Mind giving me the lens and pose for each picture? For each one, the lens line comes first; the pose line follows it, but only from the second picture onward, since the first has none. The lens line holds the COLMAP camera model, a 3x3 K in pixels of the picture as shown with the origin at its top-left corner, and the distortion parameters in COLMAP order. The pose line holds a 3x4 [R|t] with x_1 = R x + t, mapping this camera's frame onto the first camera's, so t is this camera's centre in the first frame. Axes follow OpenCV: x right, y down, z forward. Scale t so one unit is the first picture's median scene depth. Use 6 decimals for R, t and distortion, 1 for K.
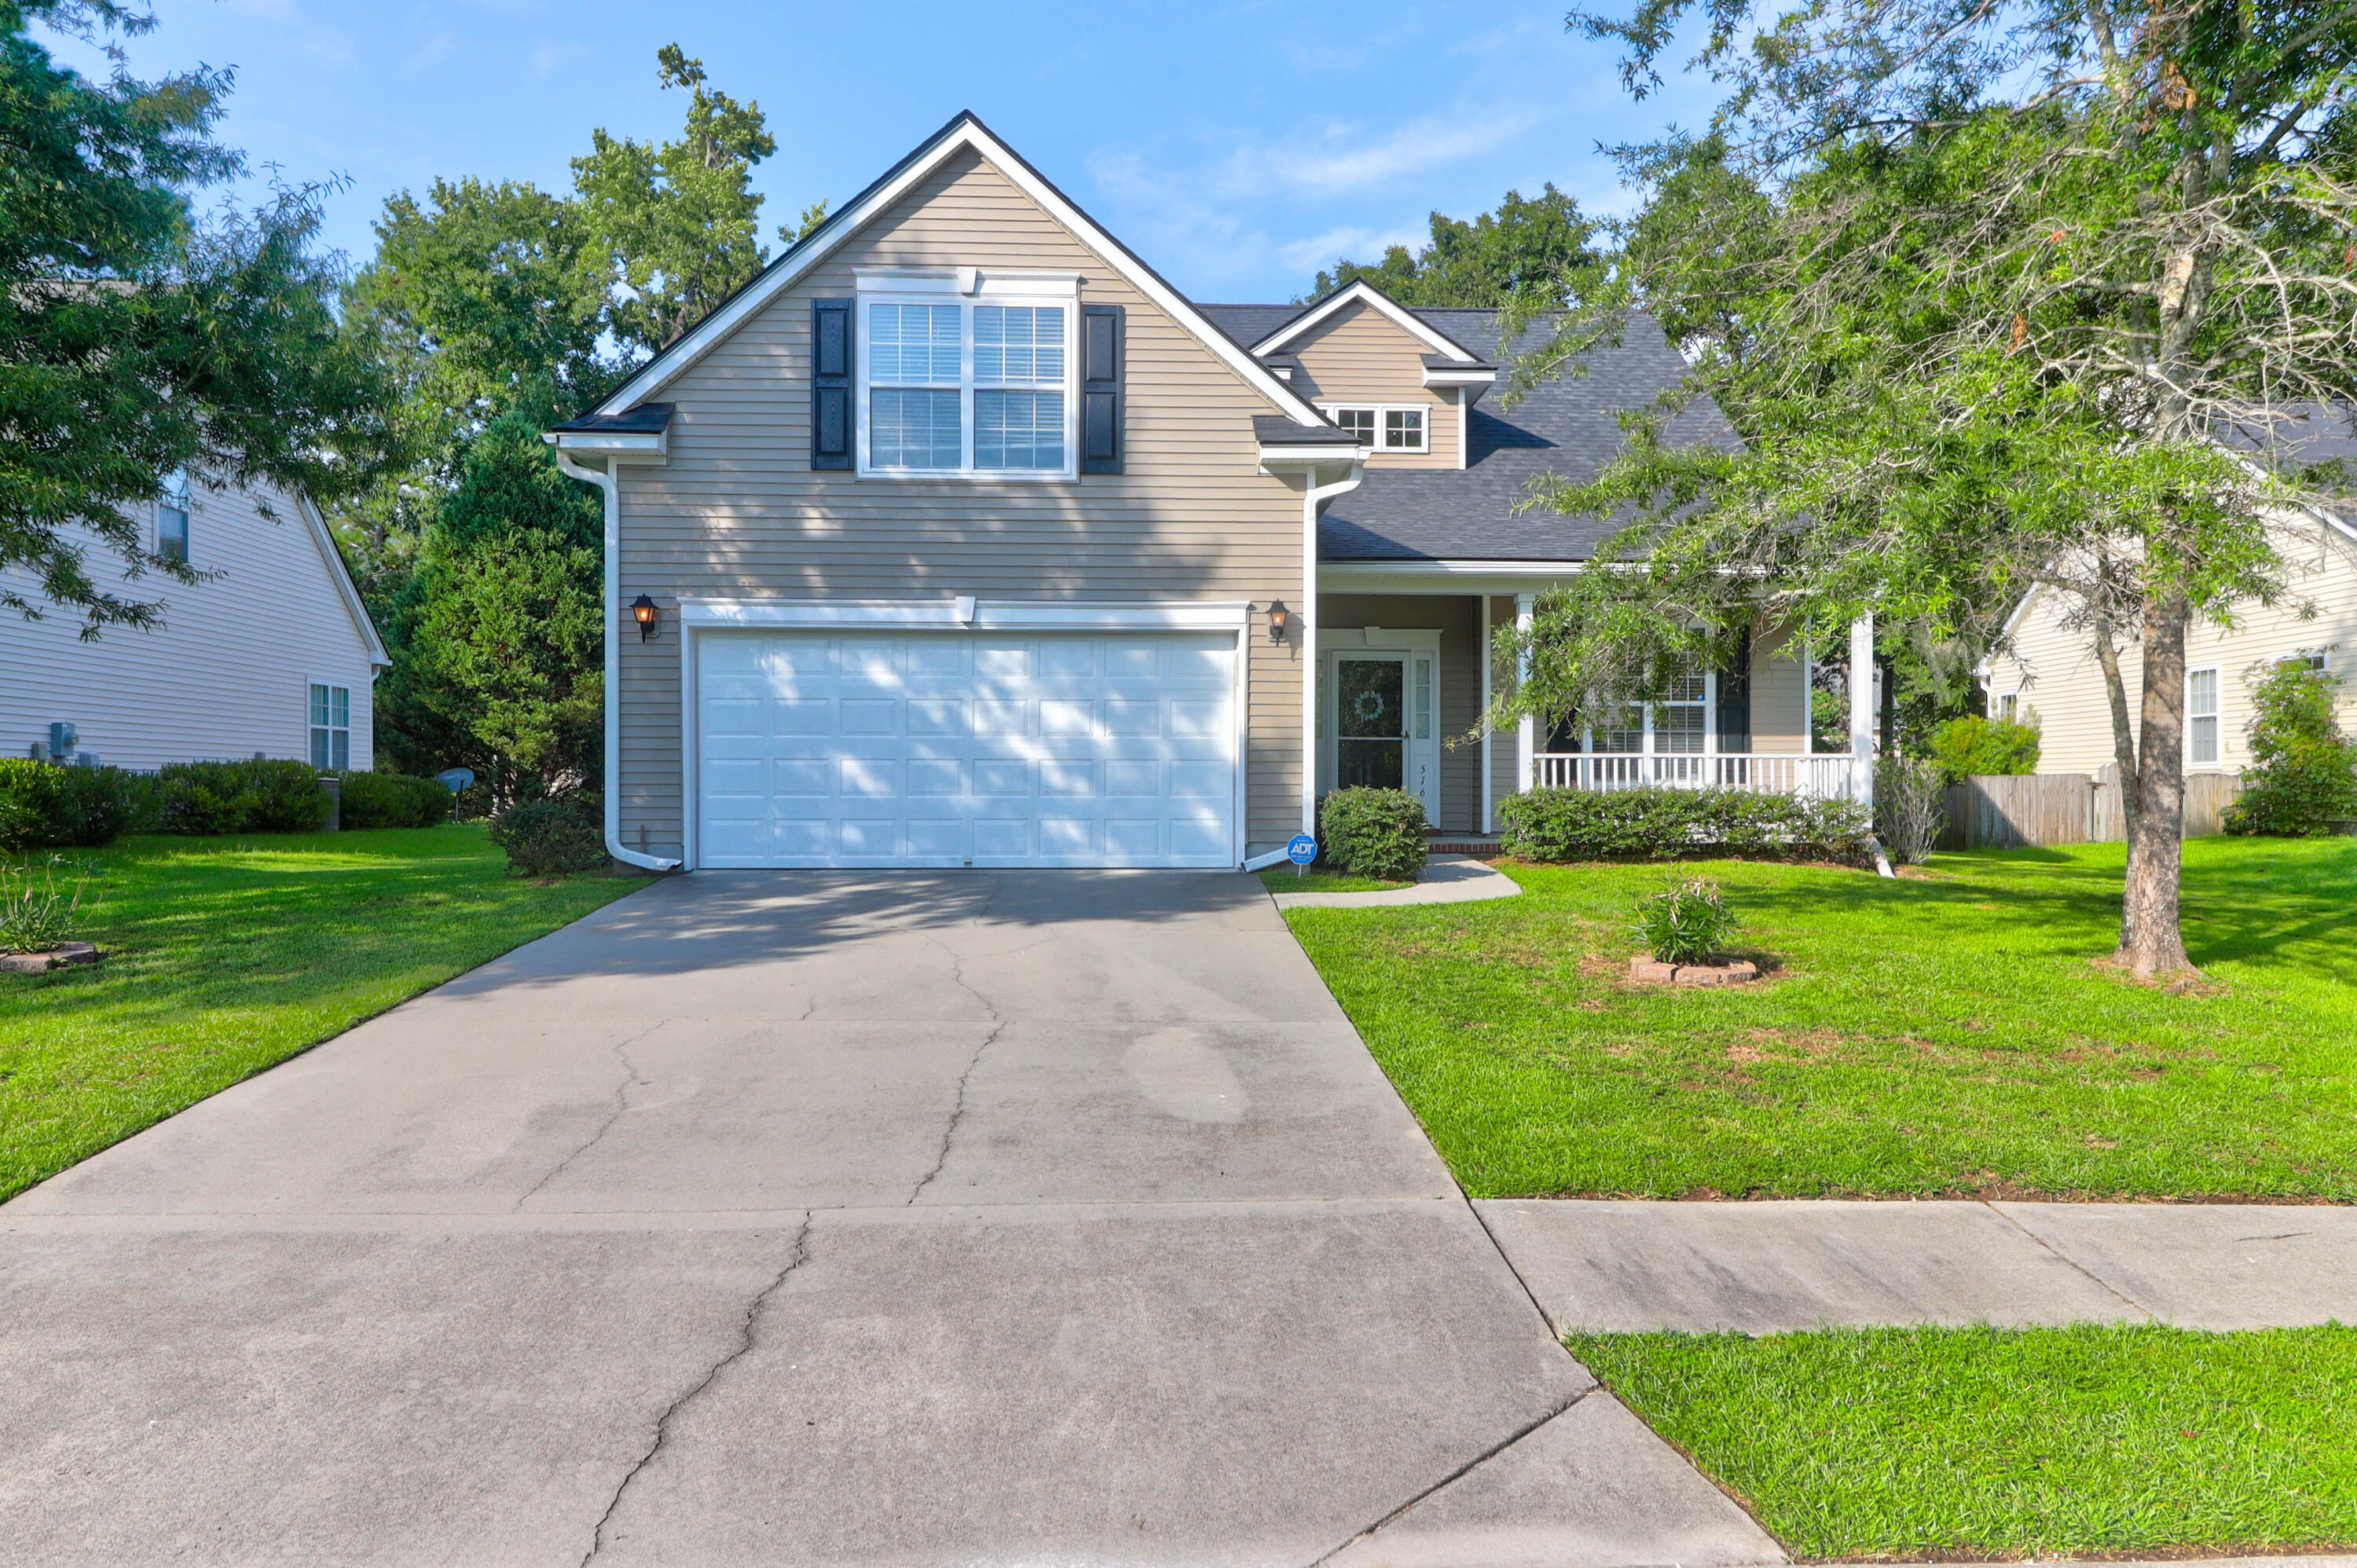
lens RADIAL K [[1762.1, 0, 1181.8], [0, 1762.1, 798.4], [0, 0, 1]] dist [0.032819, 0.005227]
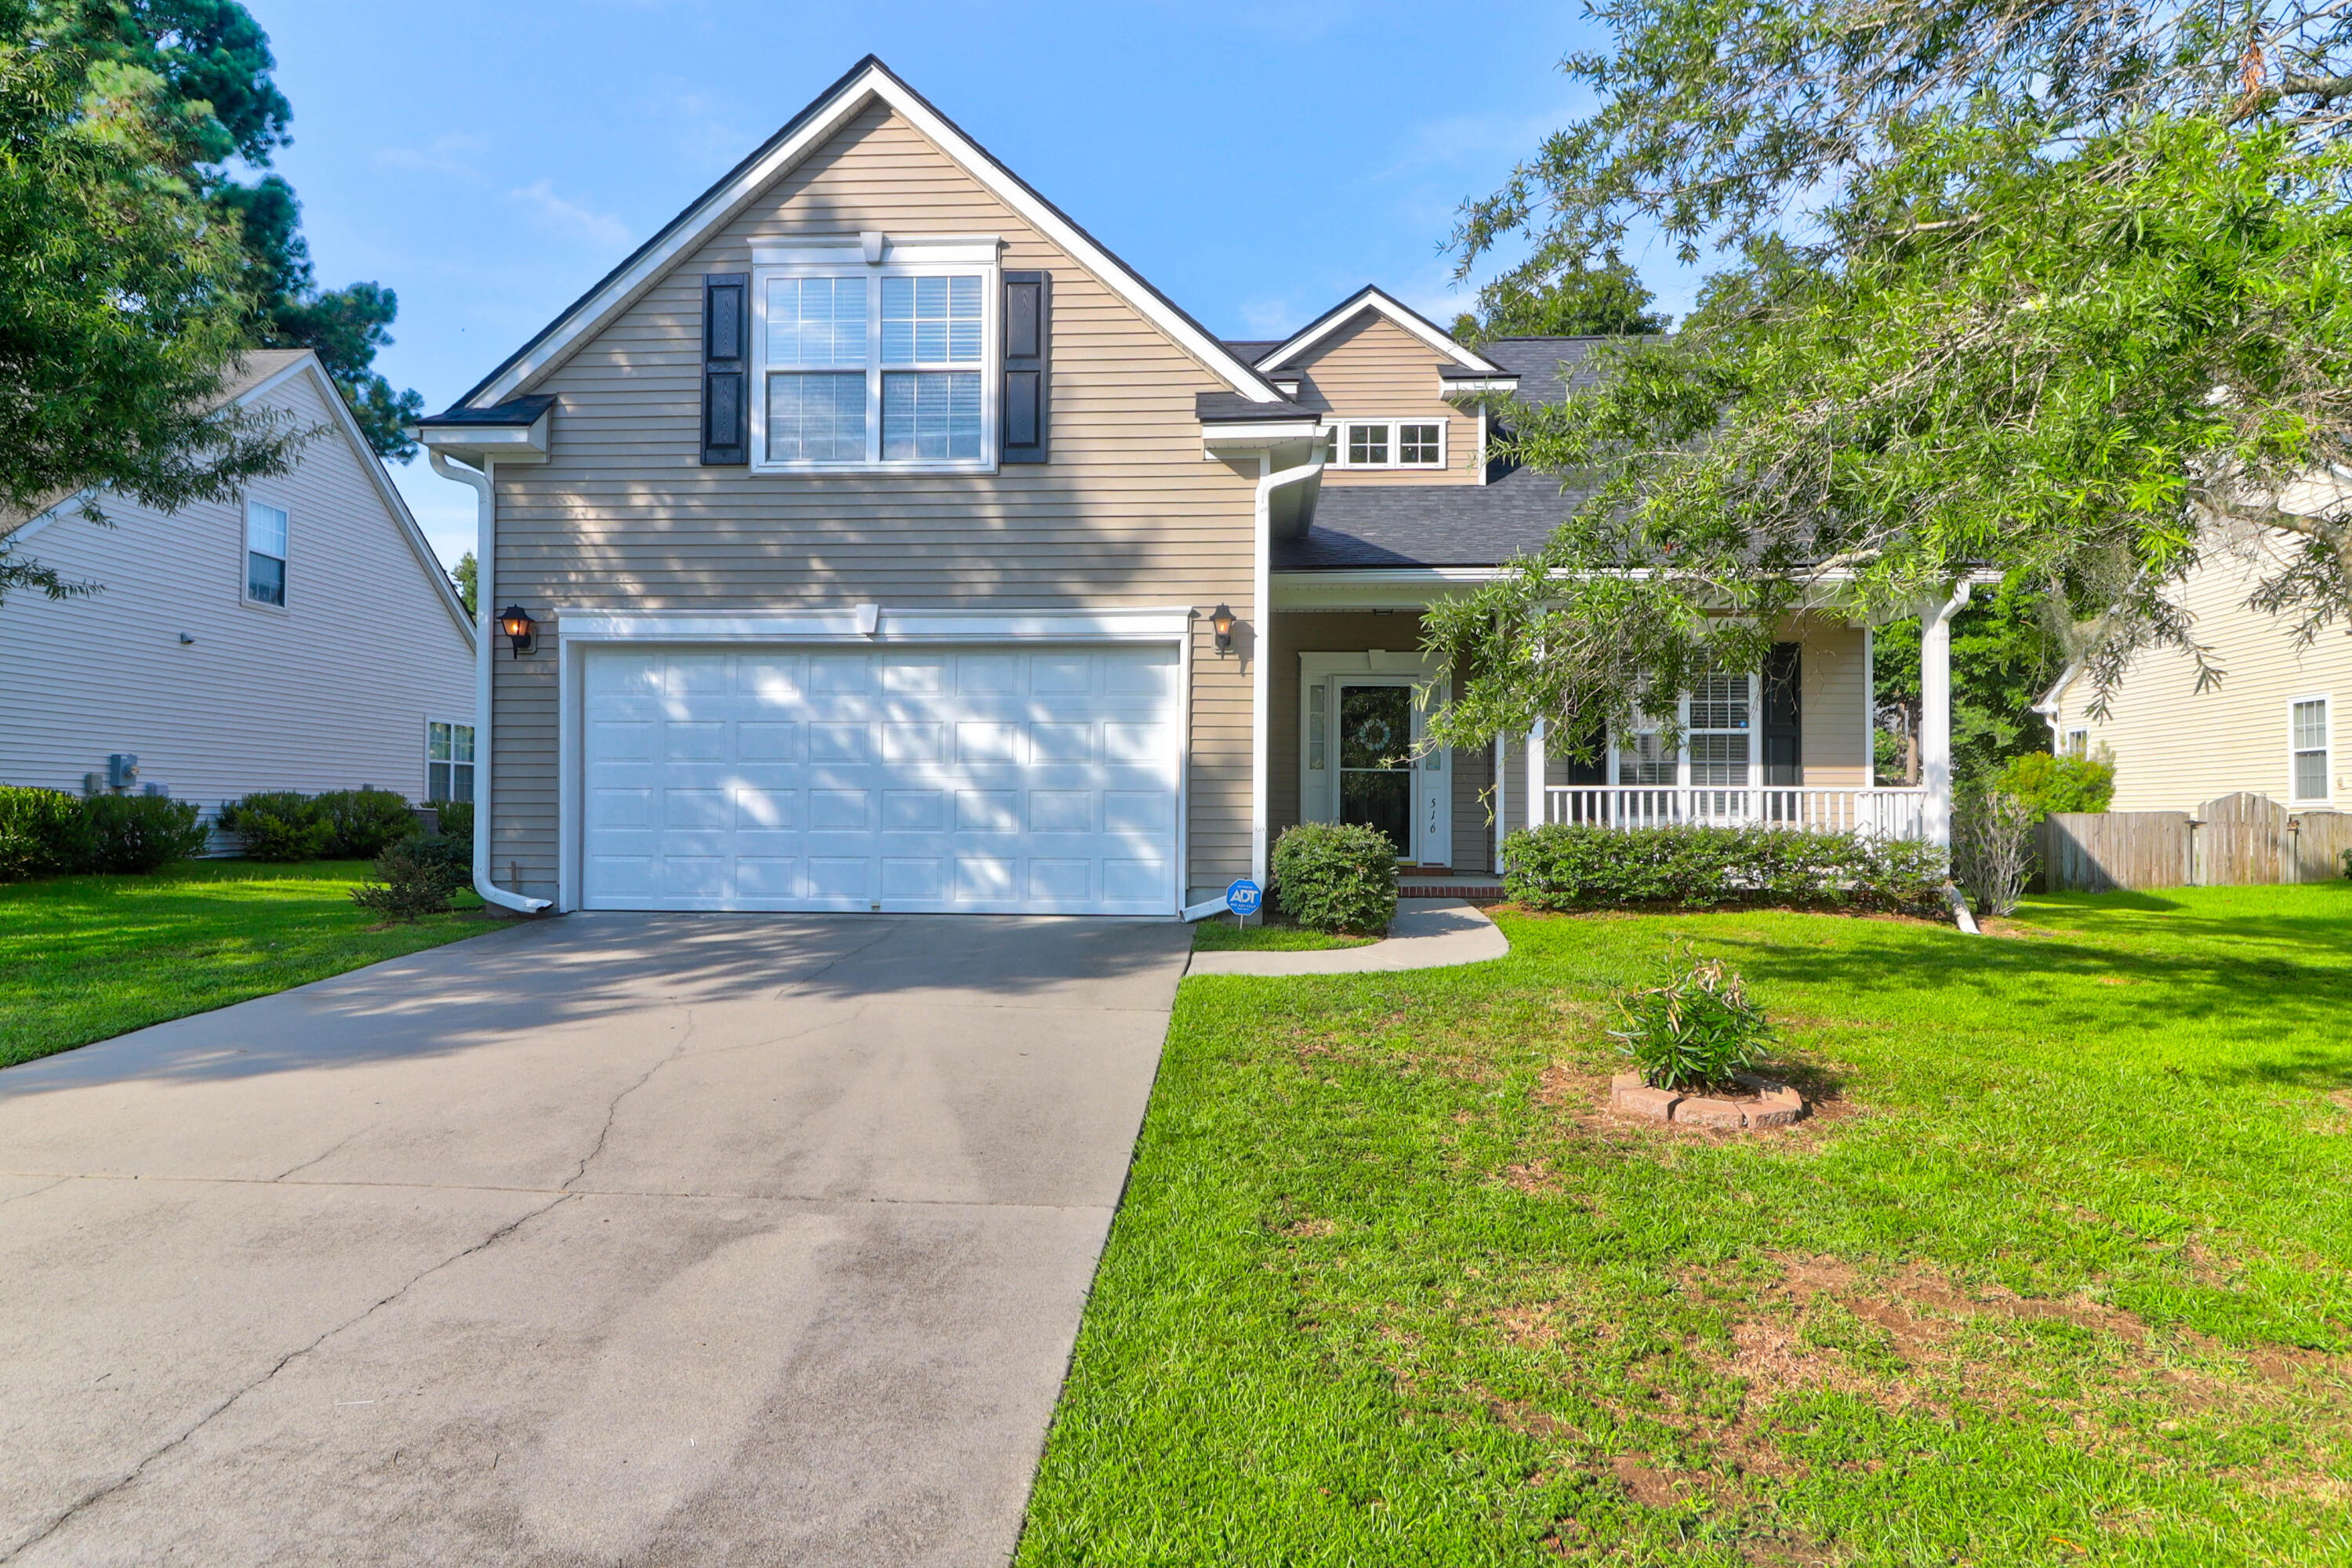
lens RADIAL K [[1407.4, 0, 1173.4], [0, 1407.4, 797.6], [0, 0, 1]] dist [0.018017, -0.006381]
pose [[0.993631, 0.003267, -0.112631, 0.106673], [-0.005630, 0.999770, -0.020670, -0.004305], [0.112538, 0.021173, 0.993422, 0.316123]]
